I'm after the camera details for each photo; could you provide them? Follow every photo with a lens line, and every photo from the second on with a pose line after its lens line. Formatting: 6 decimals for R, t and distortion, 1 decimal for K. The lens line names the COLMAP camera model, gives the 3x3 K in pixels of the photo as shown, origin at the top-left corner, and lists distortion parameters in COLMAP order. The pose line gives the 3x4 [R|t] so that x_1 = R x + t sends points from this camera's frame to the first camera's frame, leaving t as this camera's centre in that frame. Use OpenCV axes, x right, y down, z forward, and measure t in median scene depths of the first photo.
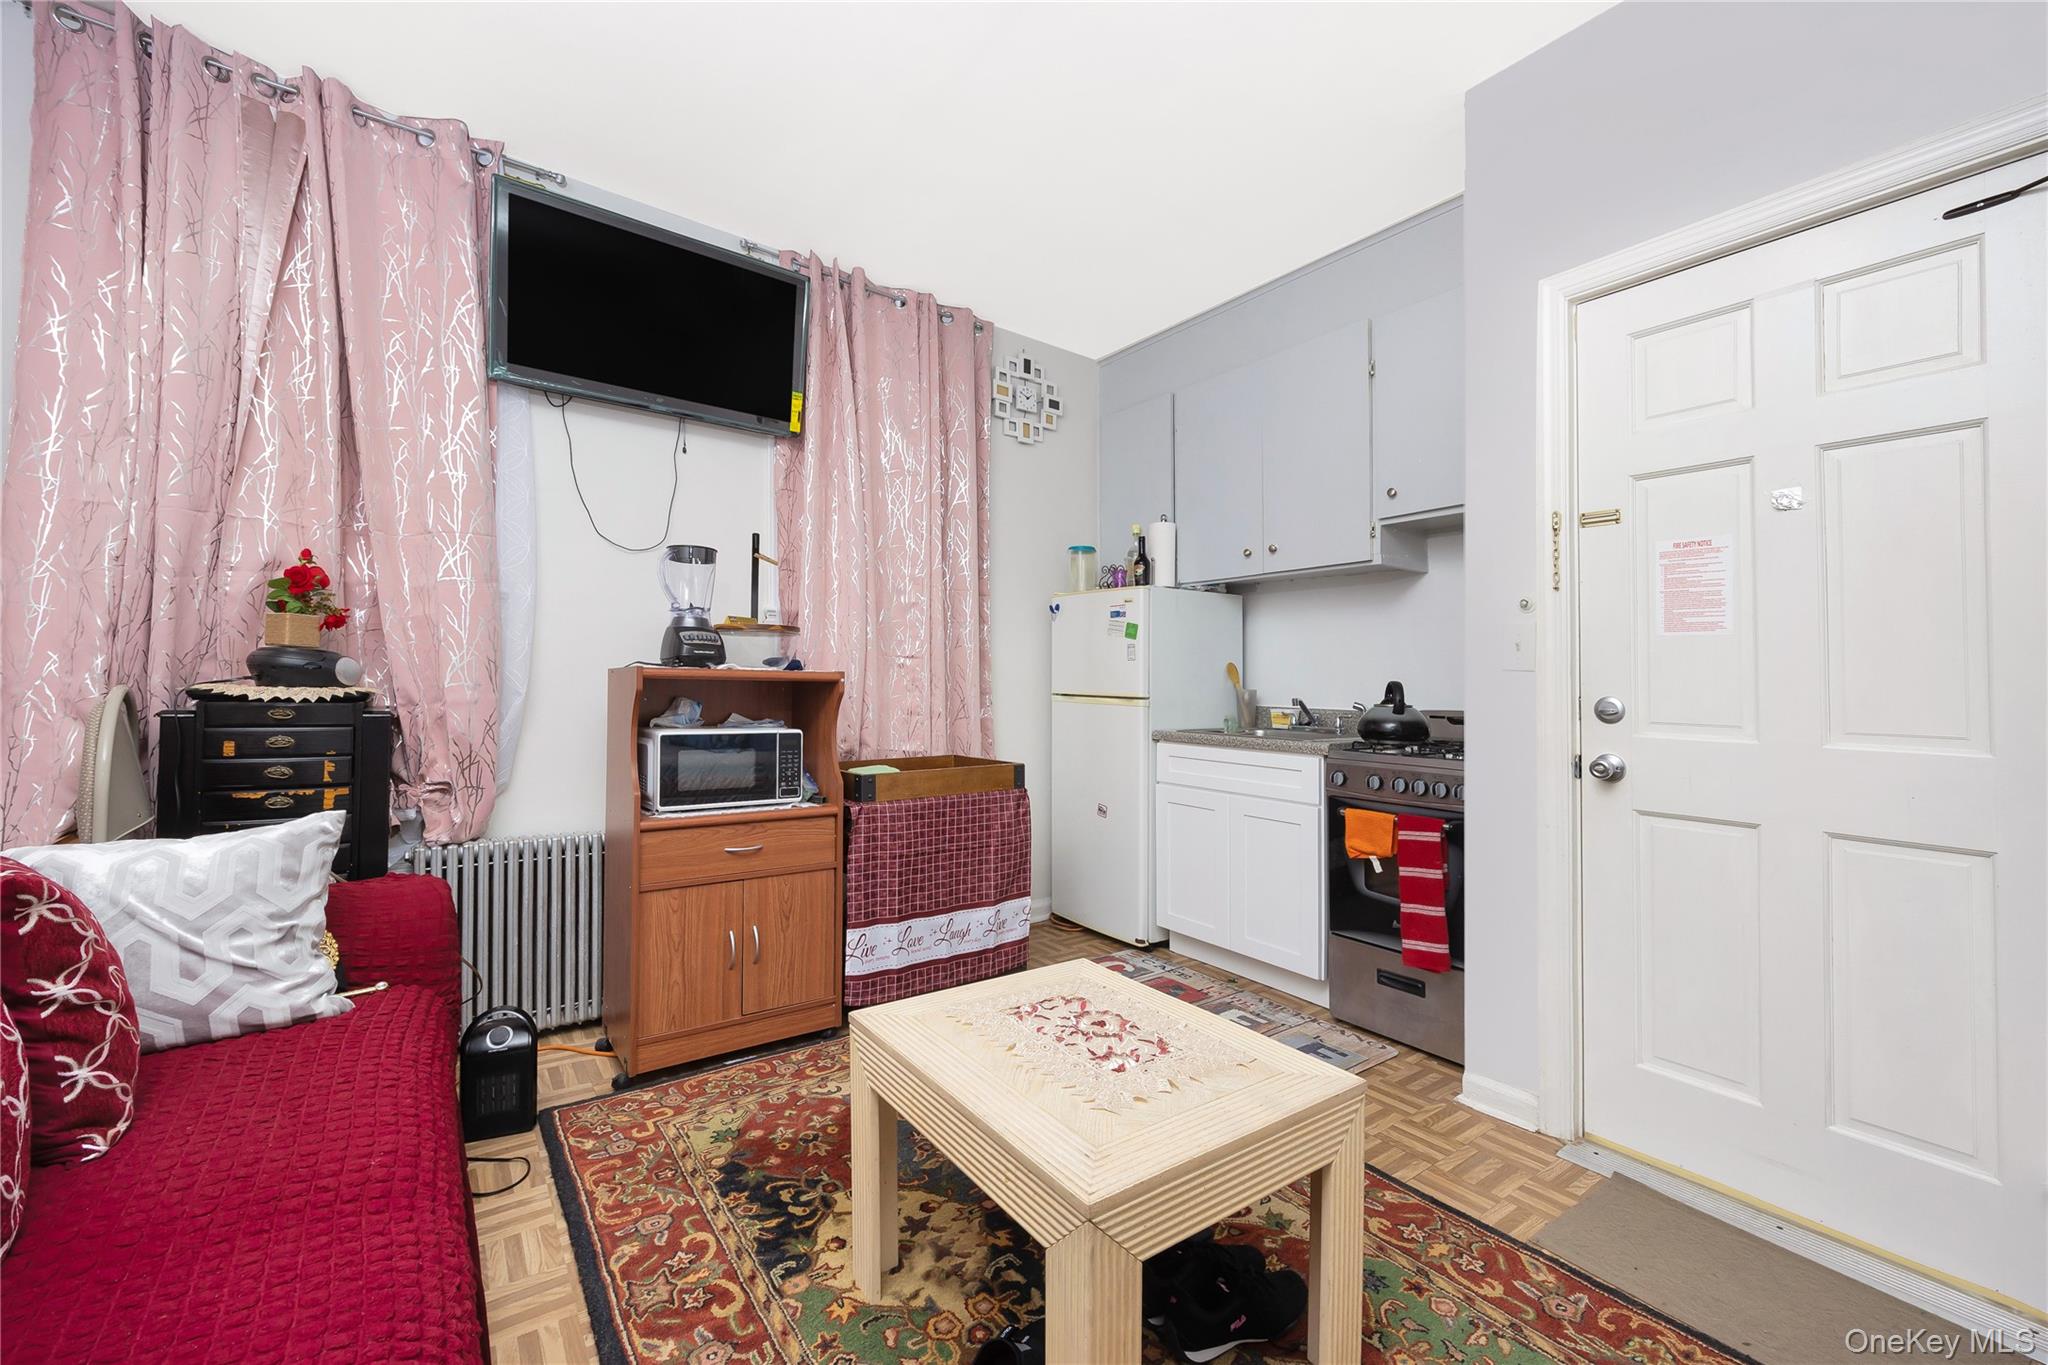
lens RADIAL K [[835.7, 0, 1024.9], [0, 835.7, 670.3], [0, 0, 1]] dist [0.000995, -0.000016]
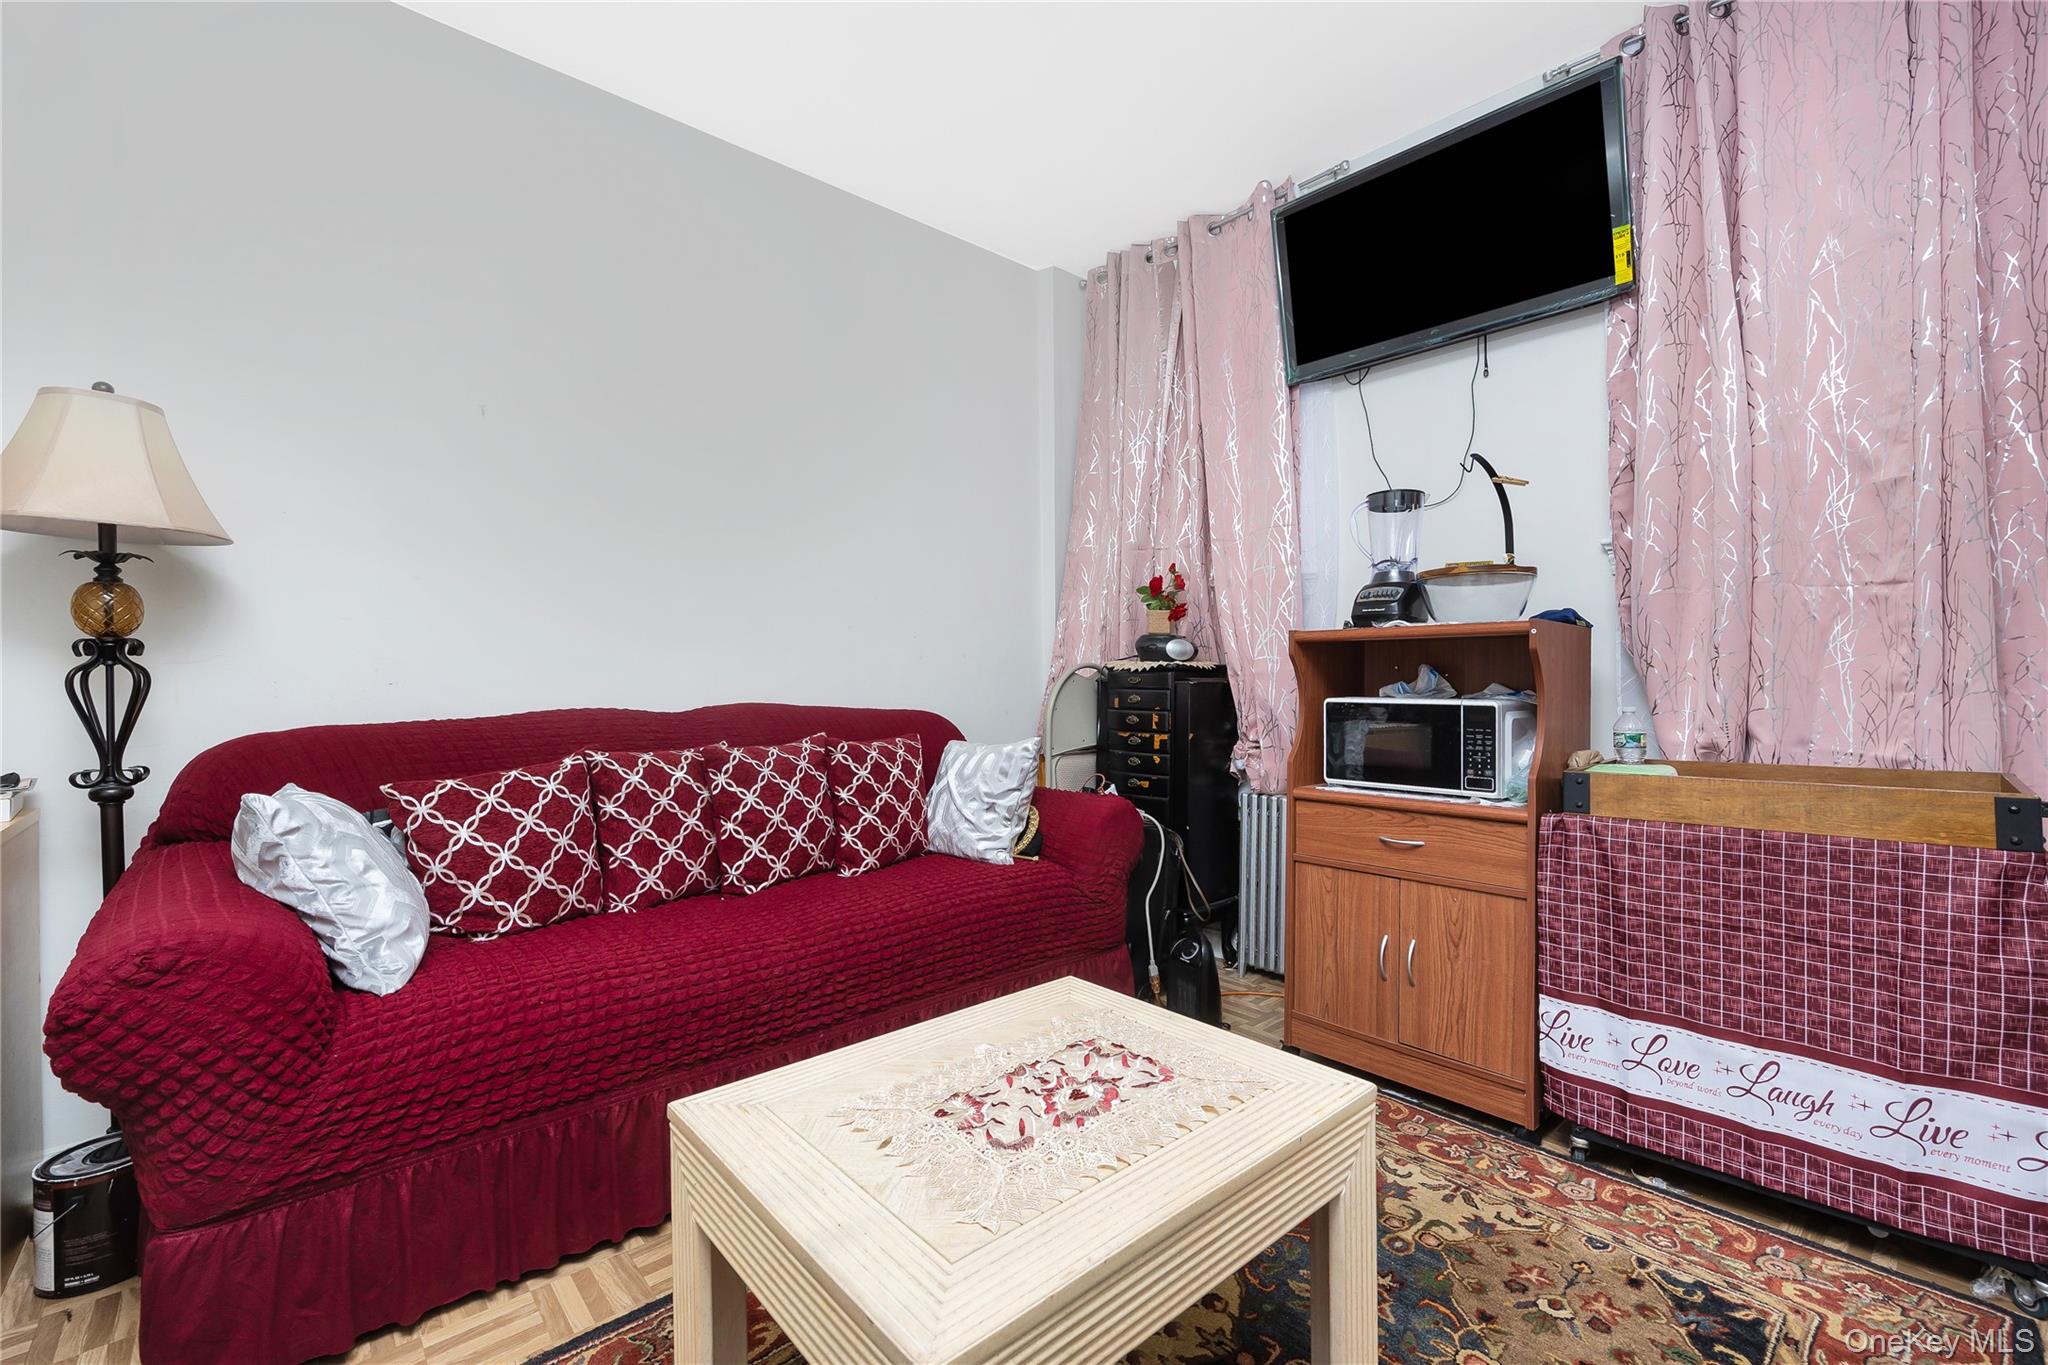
lens RADIAL K [[867.1, 0, 1020.1], [0, 867.1, 654.2], [0, 0, 1]] dist [-0.001367, -0.000047]
pose [[0.096394, -0.045752, -0.994291, 0.467314], [0.023534, 0.998768, -0.043676, 0.053820], [0.995065, -0.019190, 0.097352, 0.516390]]
